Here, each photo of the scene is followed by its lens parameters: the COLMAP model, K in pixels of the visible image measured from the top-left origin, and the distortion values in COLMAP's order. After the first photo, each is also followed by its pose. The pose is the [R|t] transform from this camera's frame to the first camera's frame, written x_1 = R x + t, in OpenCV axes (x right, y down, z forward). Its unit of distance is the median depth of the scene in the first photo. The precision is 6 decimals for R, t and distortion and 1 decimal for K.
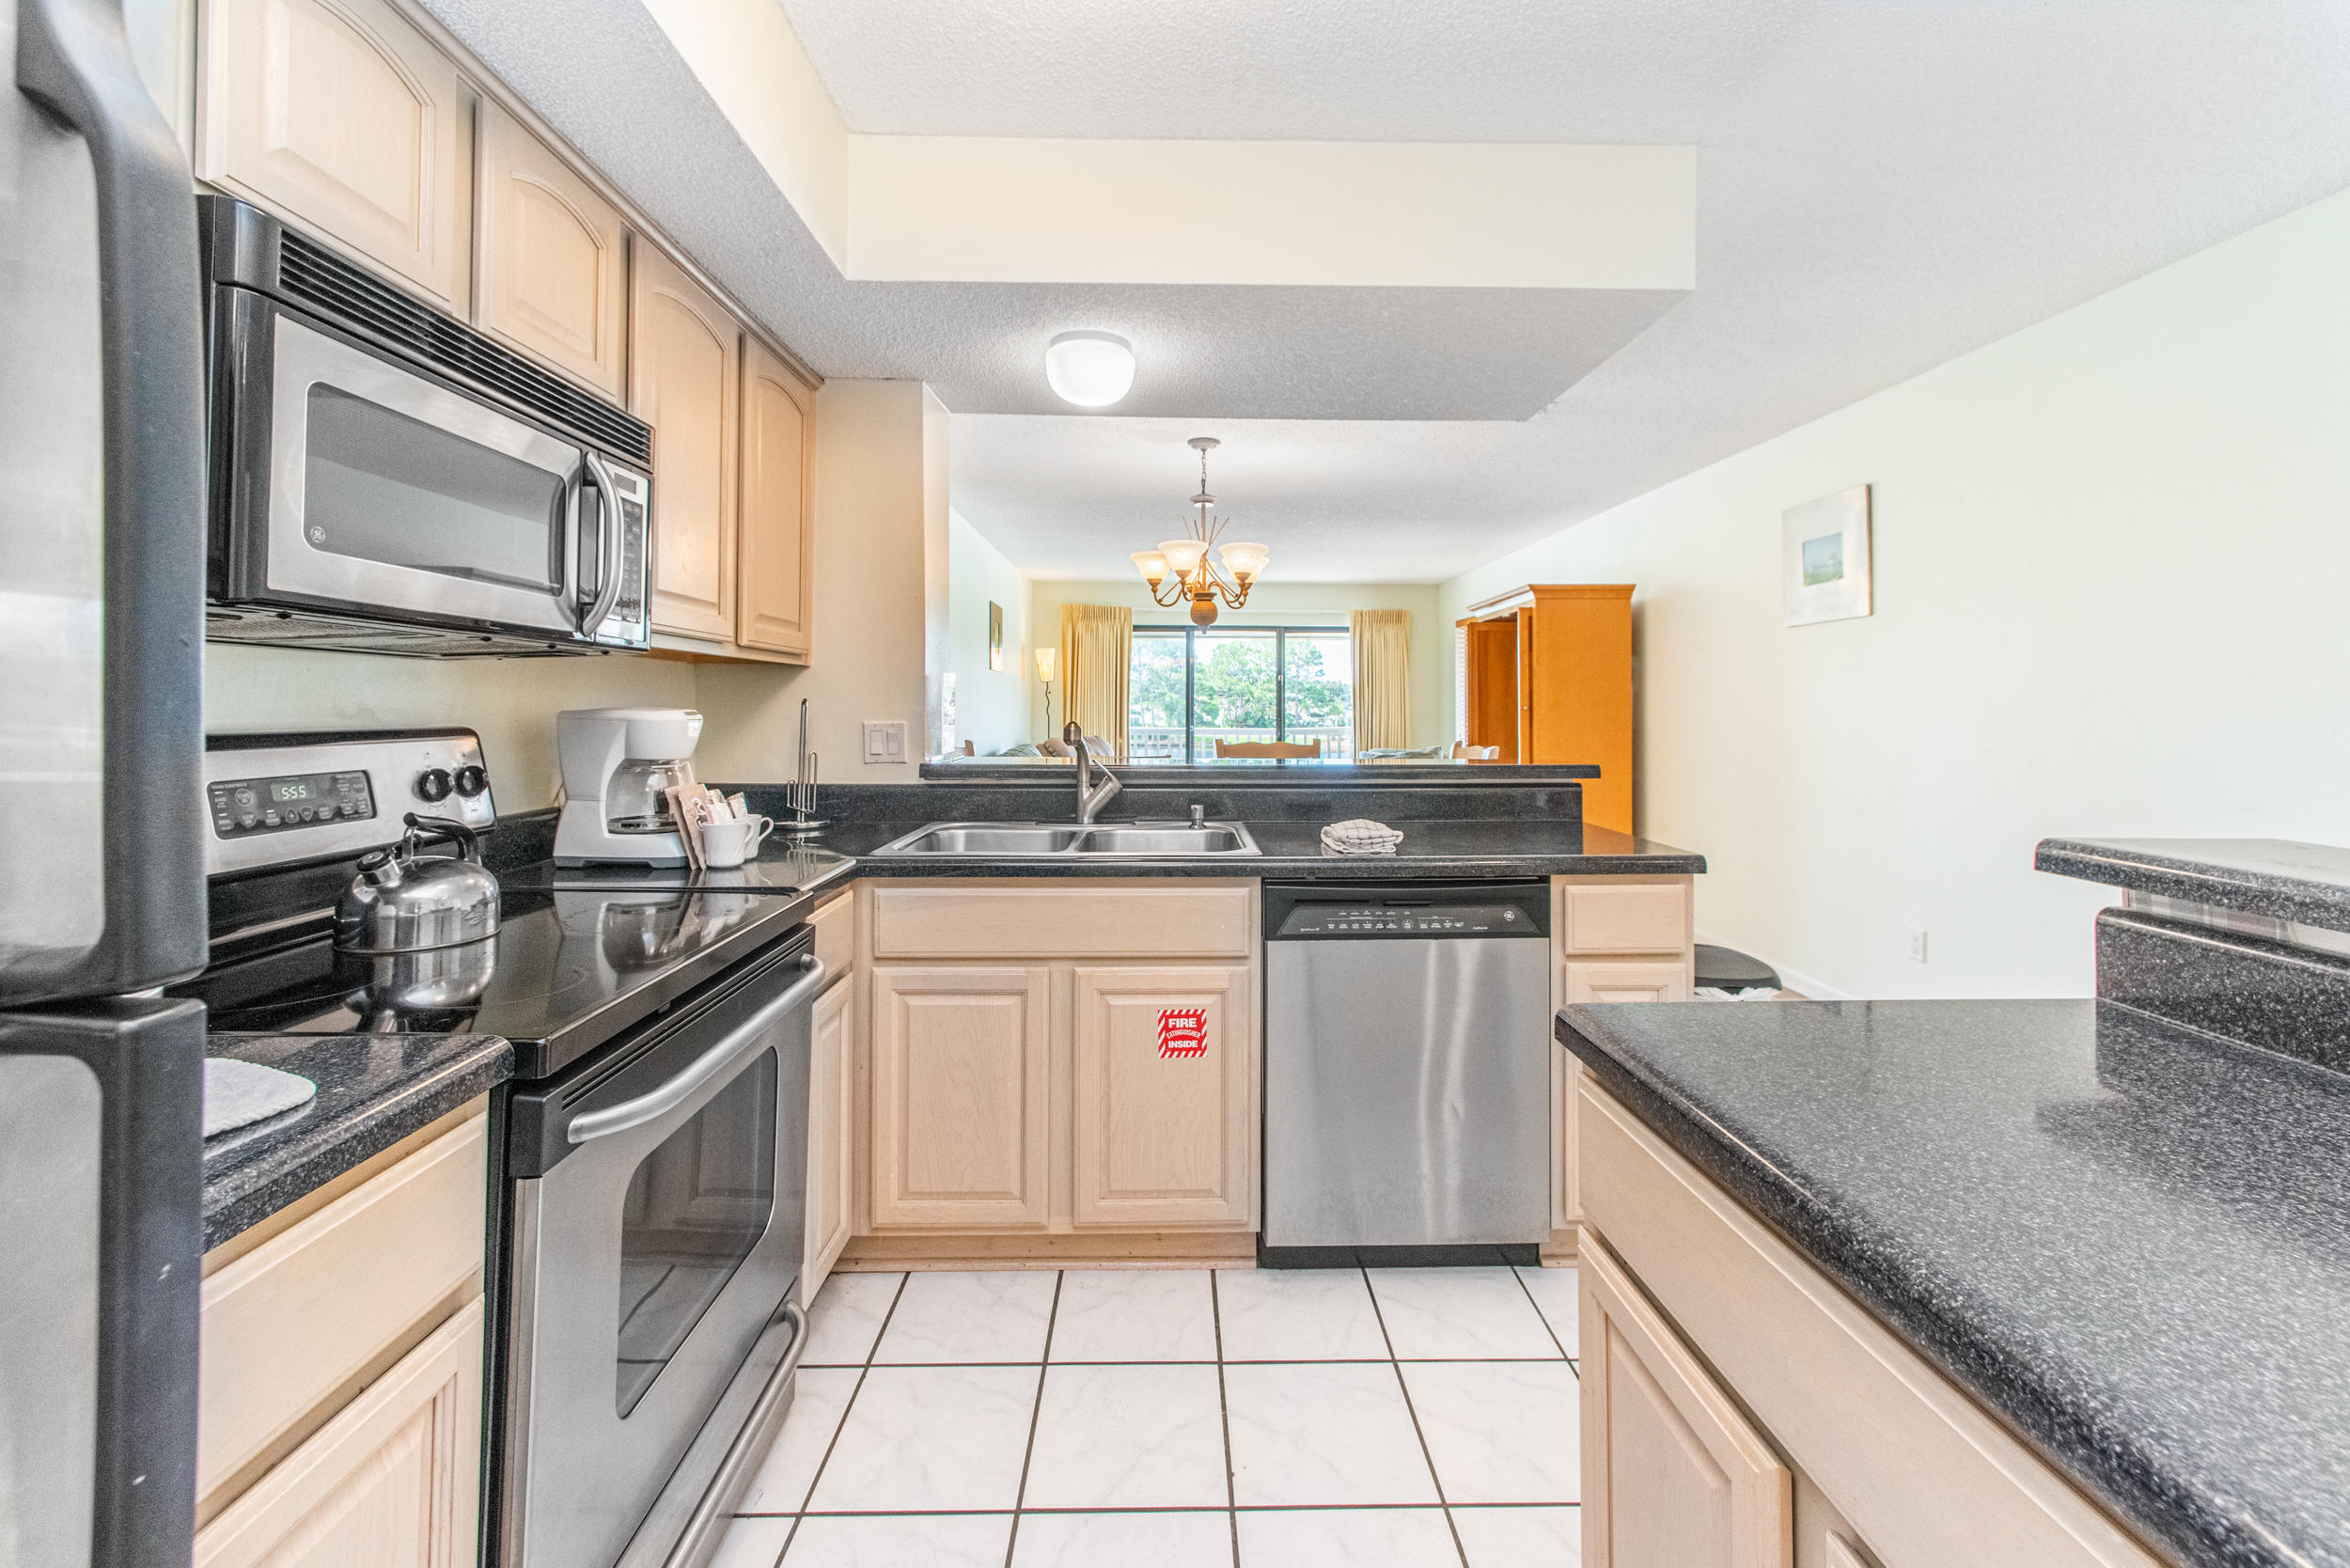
lens RADIAL K [[973.0, 0, 1187.3], [0, 973.0, 699.3], [0, 0, 1]] dist [0.003627, 0.000951]
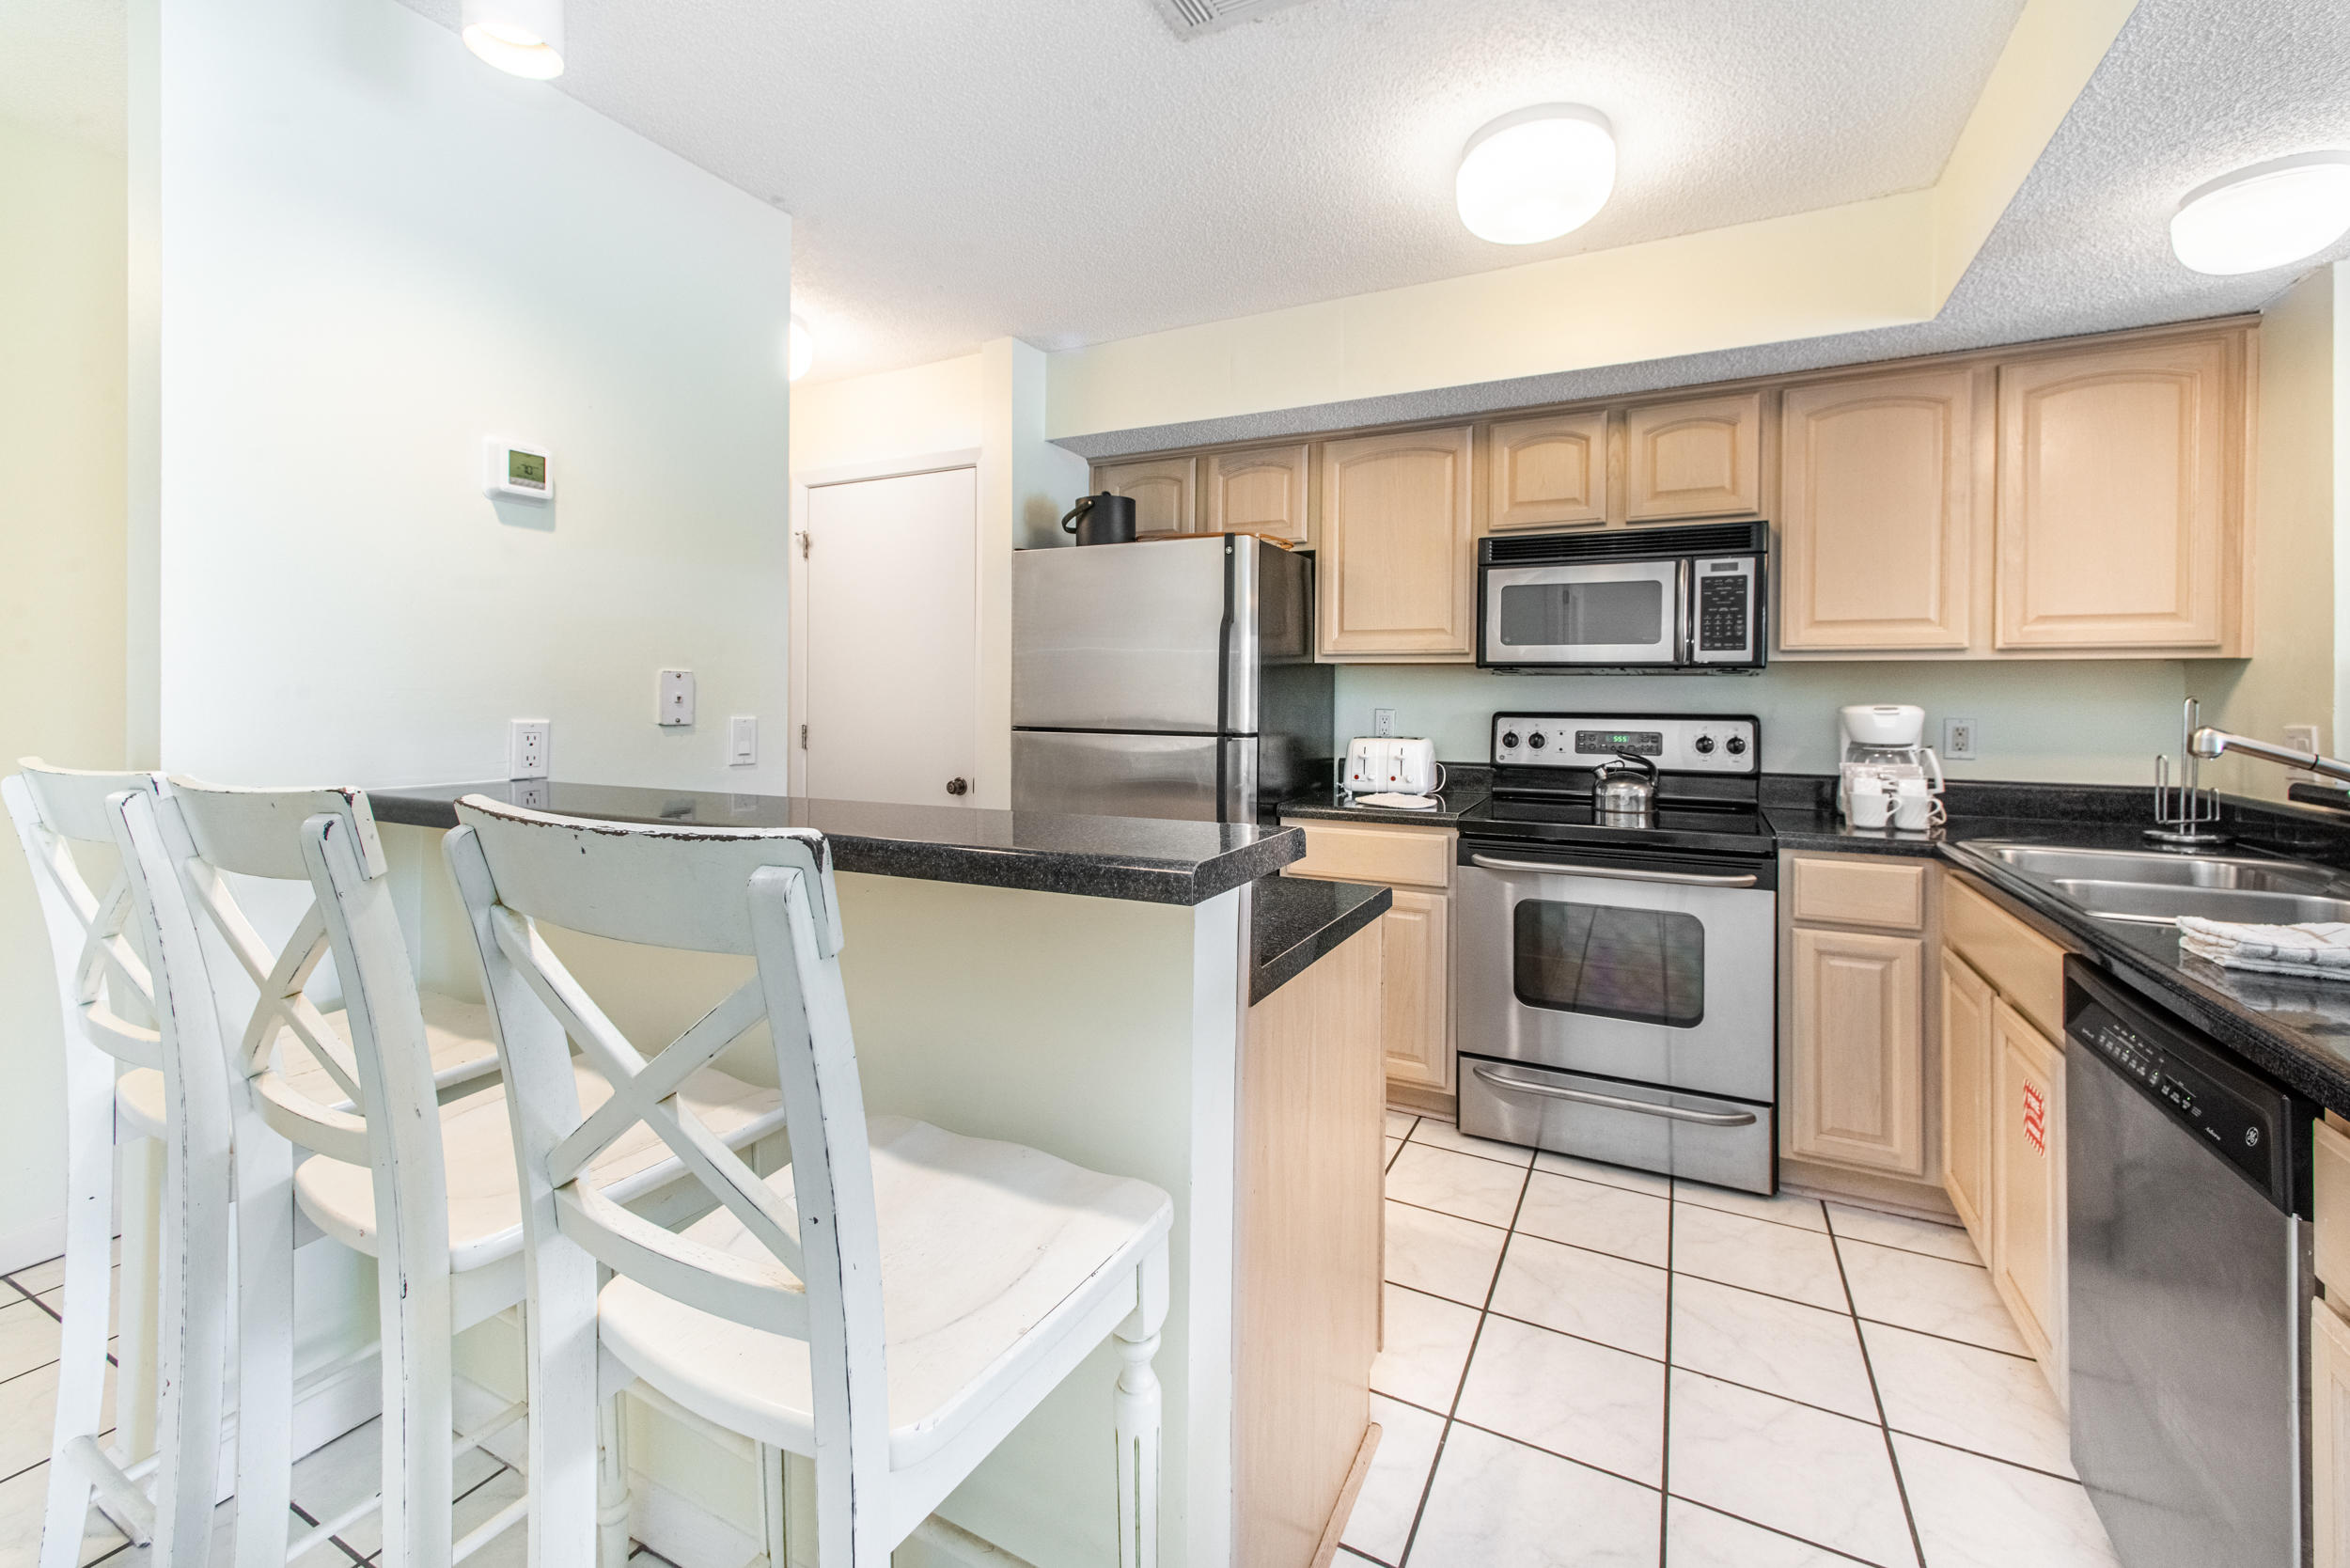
lens RADIAL K [[973.0, 0, 1170.6], [0, 973.0, 701.4], [0, 0, 1]] dist [0.003627, 0.000951]
pose [[-0.484388, -0.002928, -0.874849, 0.800598], [-0.000682, 0.999995, -0.002970, 0.006594], [0.874853, -0.000842, -0.484387, 0.596137]]
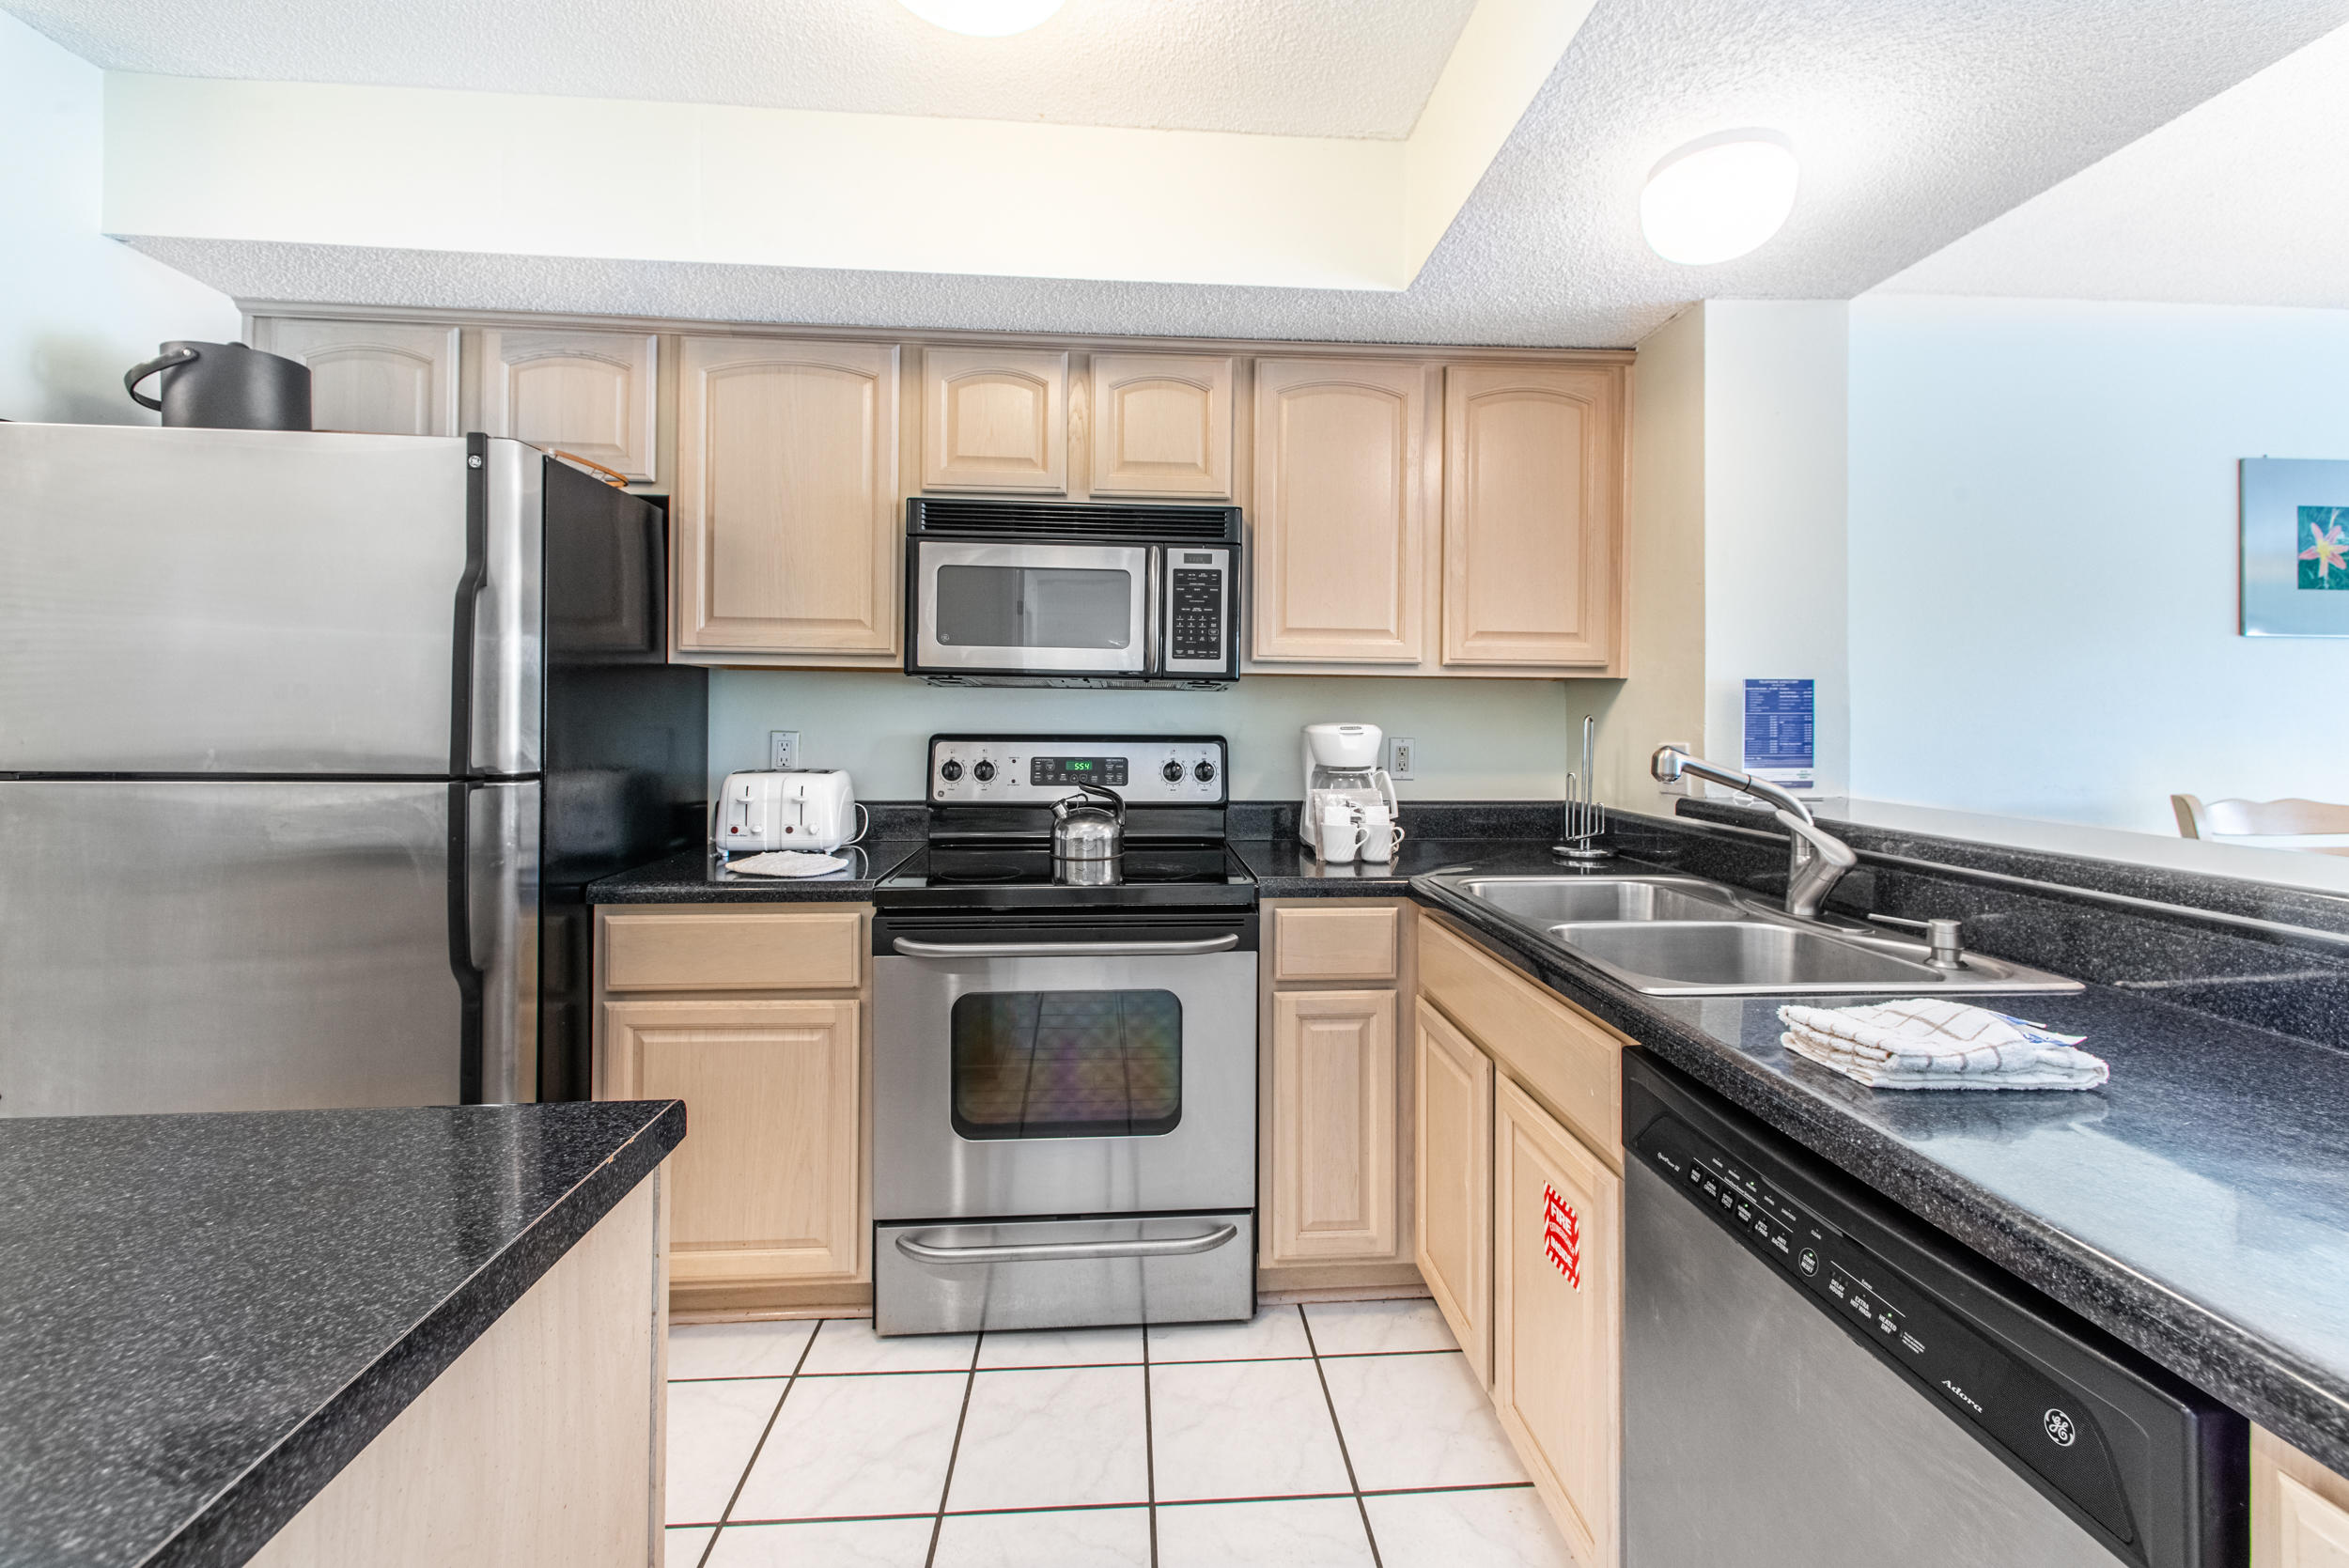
lens RADIAL K [[972.5, 0, 1180.8], [0, 972.5, 724.6], [0, 0, 1]] dist [0.003627, 0.000951]
pose [[0.042569, 0.001622, -0.999092, 0.479779], [0.001141, 0.999998, 0.001672, 0.005682], [0.999093, -0.001211, 0.042567, 0.559084]]
